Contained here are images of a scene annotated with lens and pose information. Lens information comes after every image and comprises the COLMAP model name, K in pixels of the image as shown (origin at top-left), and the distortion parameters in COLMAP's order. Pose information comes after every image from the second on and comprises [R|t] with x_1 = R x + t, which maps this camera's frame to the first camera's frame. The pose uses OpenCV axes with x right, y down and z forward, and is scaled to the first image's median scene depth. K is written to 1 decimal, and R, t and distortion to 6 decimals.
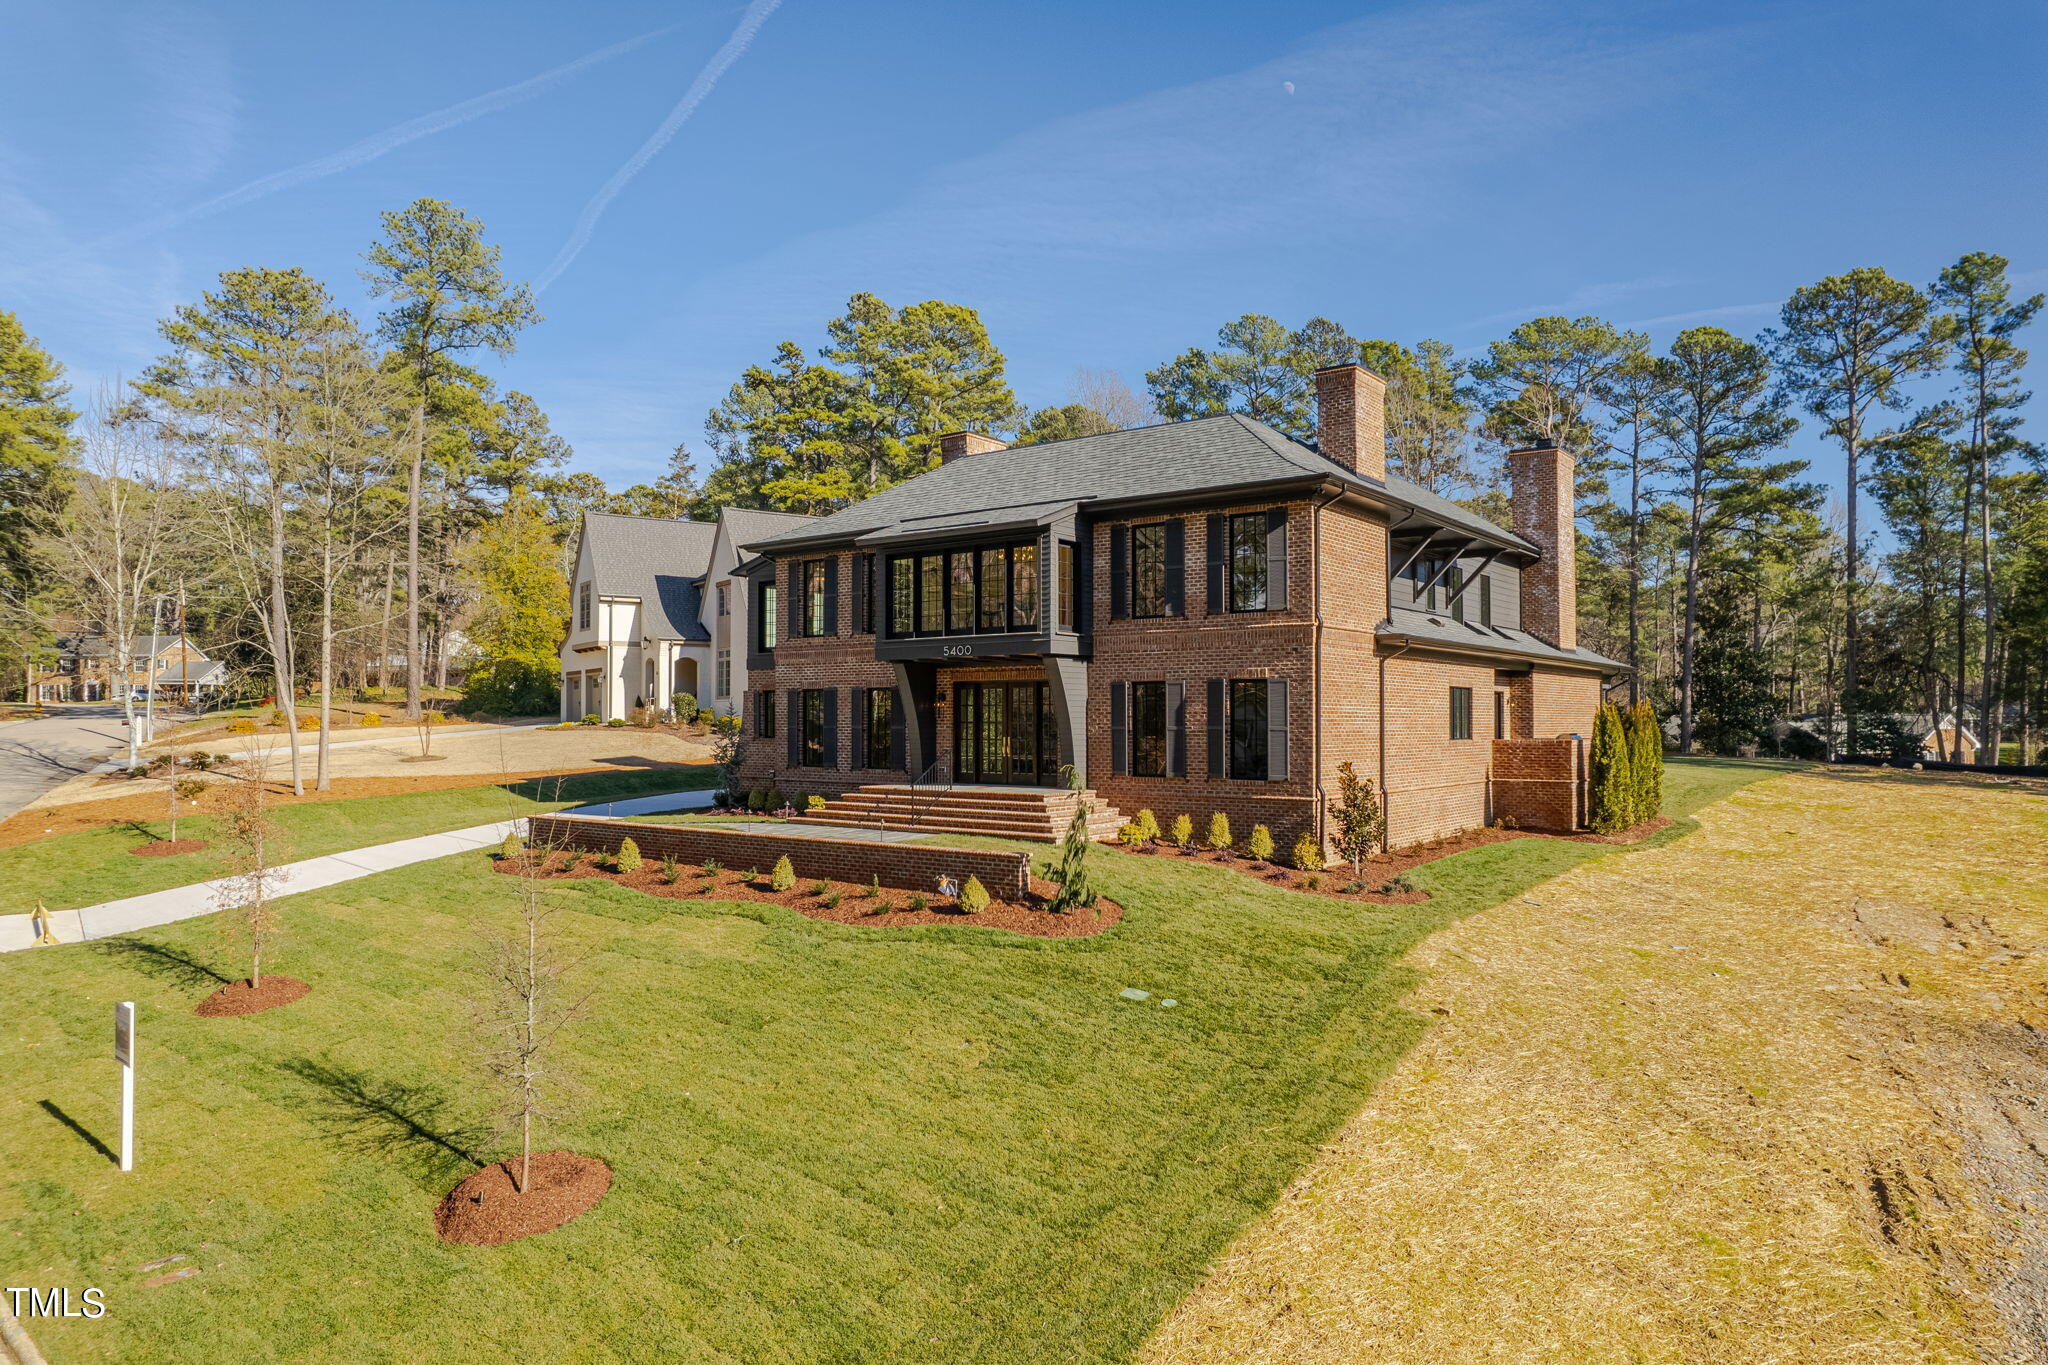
lens RADIAL K [[1309.3, 0, 1024.0], [0, 1309.3, 682.5], [0, 0, 1]] dist [-0.046767, -0.001120]
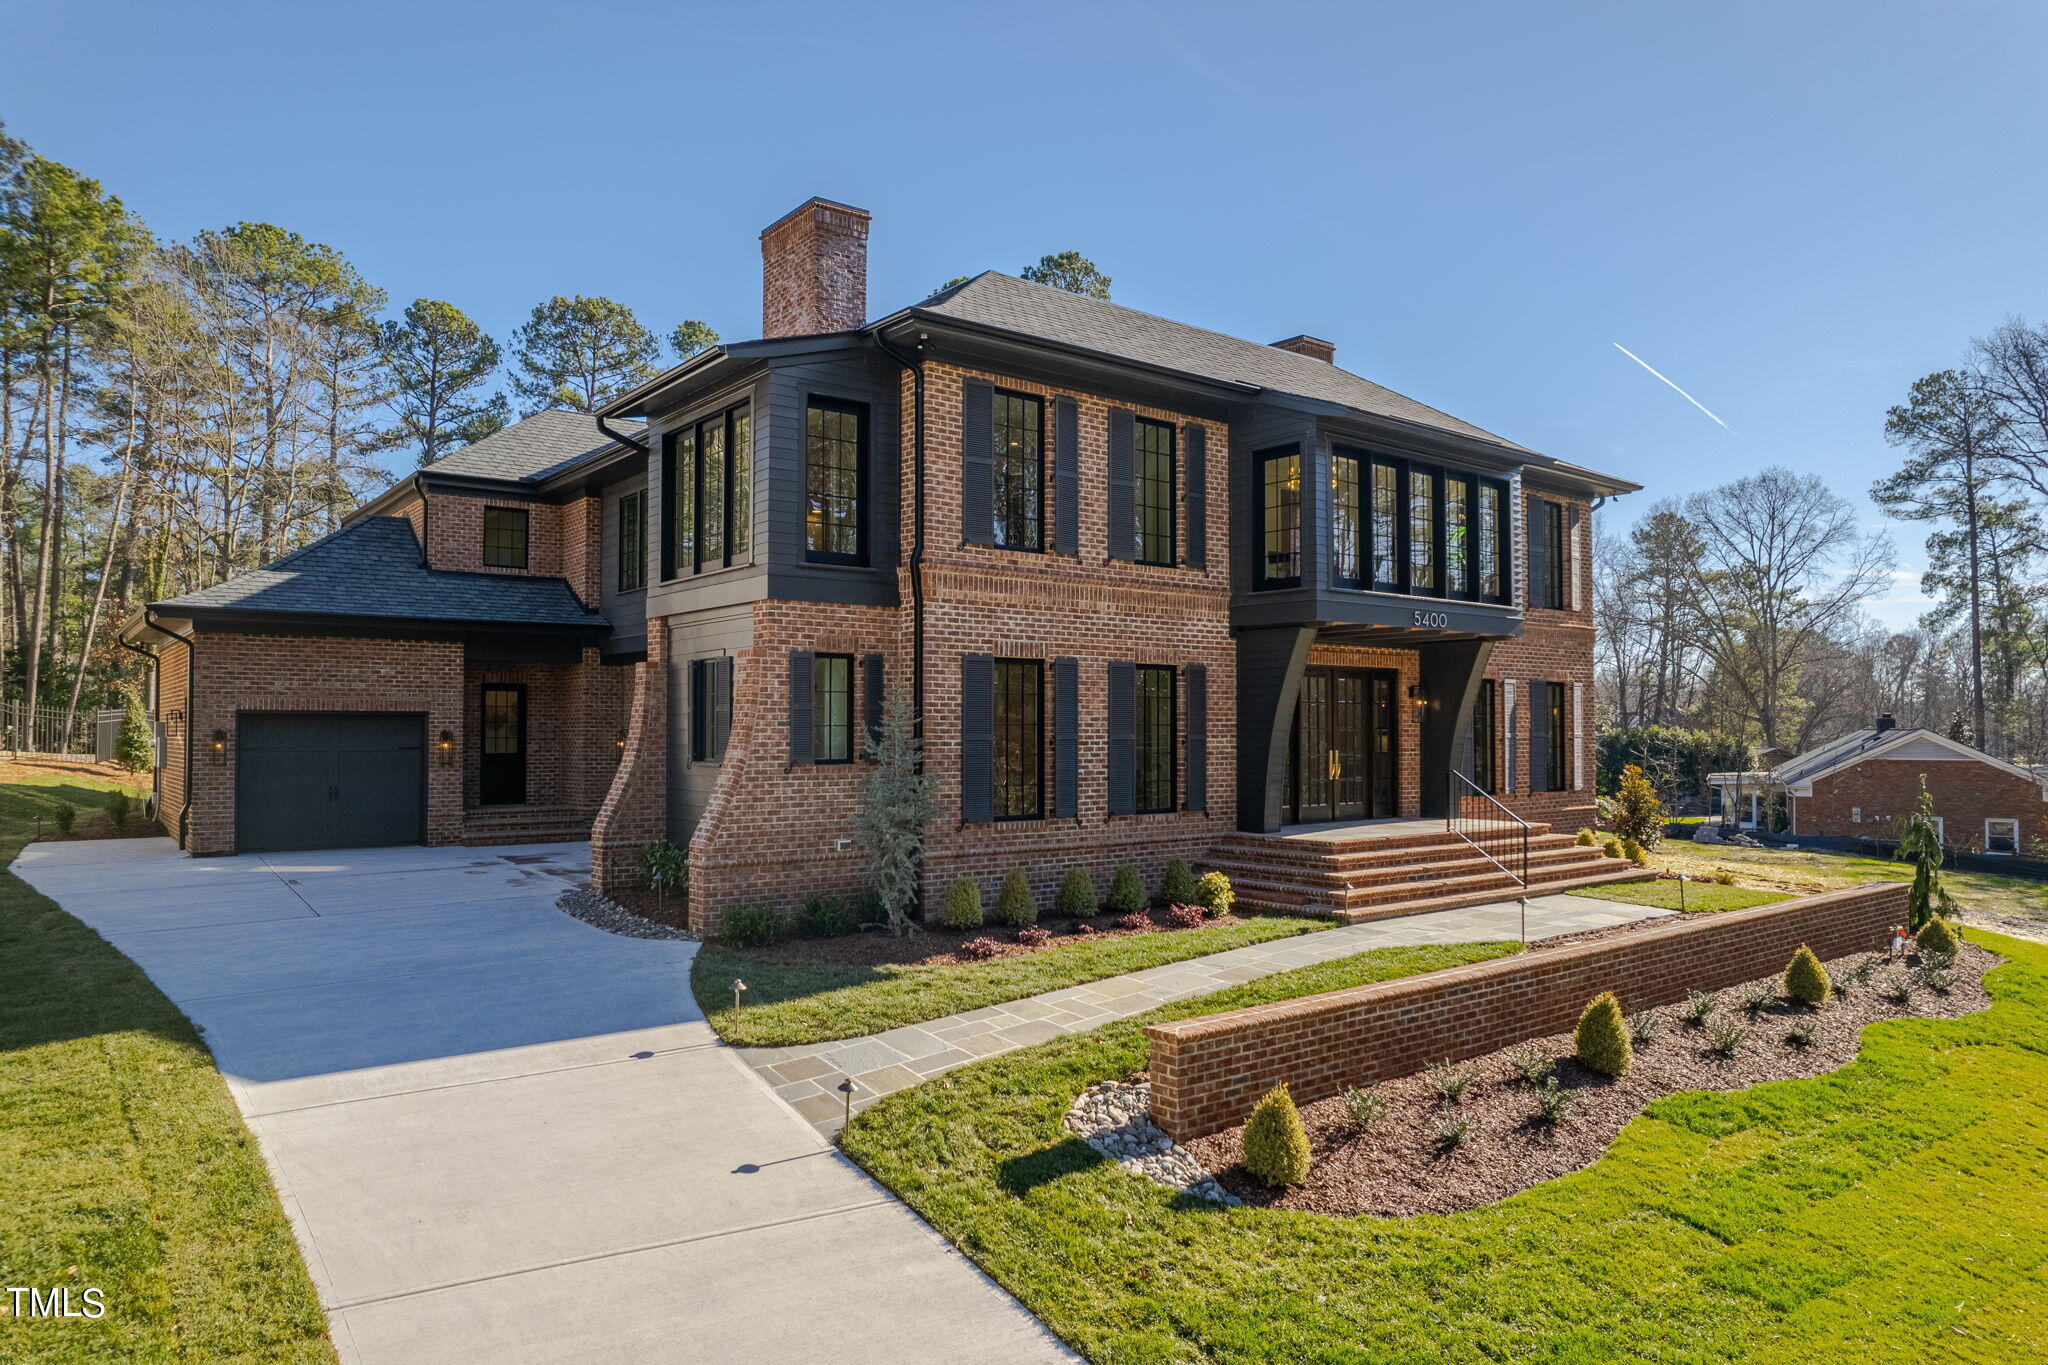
lens RADIAL K [[1309.3, 0, 1024.0], [0, 1309.3, 682.5], [0, 0, 1]] dist [-0.046767, -0.001120]
pose [[0.235924, 0.036675, 0.971079, -0.634116], [-0.028904, 0.999110, -0.030712, 0.028808], [-0.971341, -0.020823, 0.236775, 0.892278]]
